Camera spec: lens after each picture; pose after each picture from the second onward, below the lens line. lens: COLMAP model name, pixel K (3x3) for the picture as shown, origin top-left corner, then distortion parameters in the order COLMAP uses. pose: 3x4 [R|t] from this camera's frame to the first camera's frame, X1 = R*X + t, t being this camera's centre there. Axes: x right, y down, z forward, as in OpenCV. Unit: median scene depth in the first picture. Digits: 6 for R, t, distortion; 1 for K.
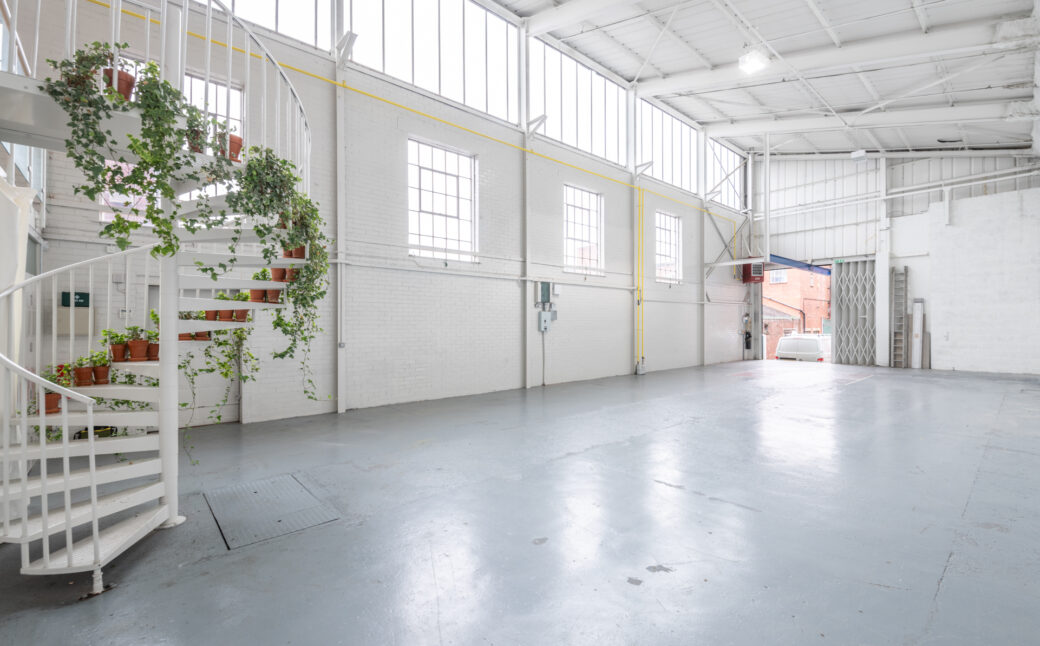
lens RADIAL K [[440.8, 0, 526.6], [0, 440.8, 325.3], [0, 0, 1]] dist [-0.002027, -0.005975]
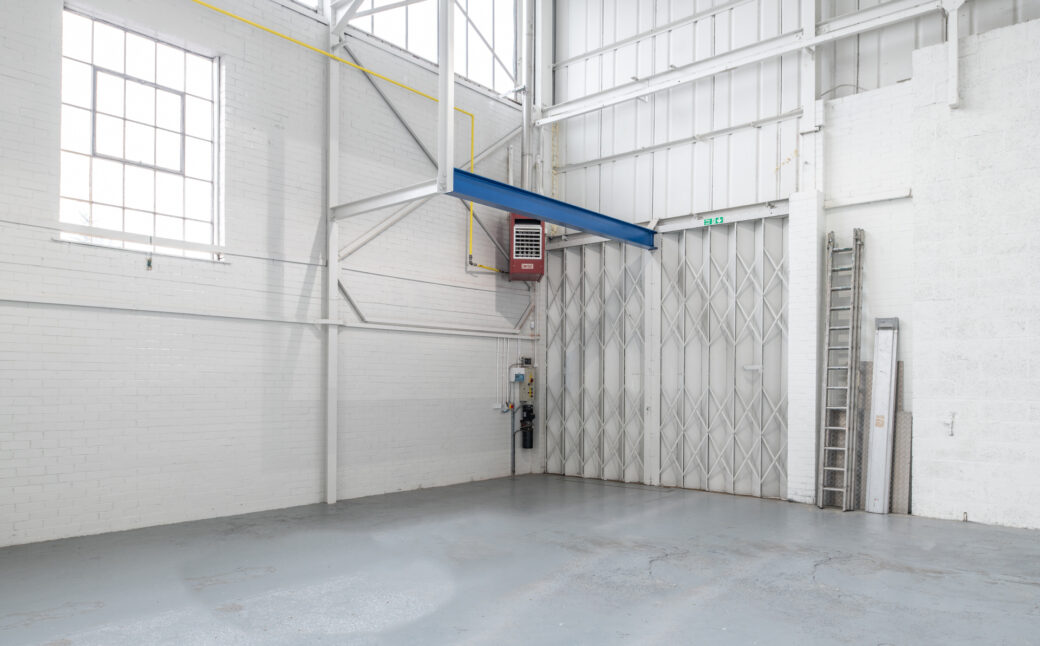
lens RADIAL K [[705.6, 0, 535.3], [0, 705.6, 385.3], [0, 0, 1]] dist [-0.010669, 0.000008]
pose [[0.989088, 0.008046, 0.147104, 0.606994], [-0.007932, 0.999968, -0.001363, -0.003147], [-0.147110, 0.000181, 0.989120, 0.544991]]
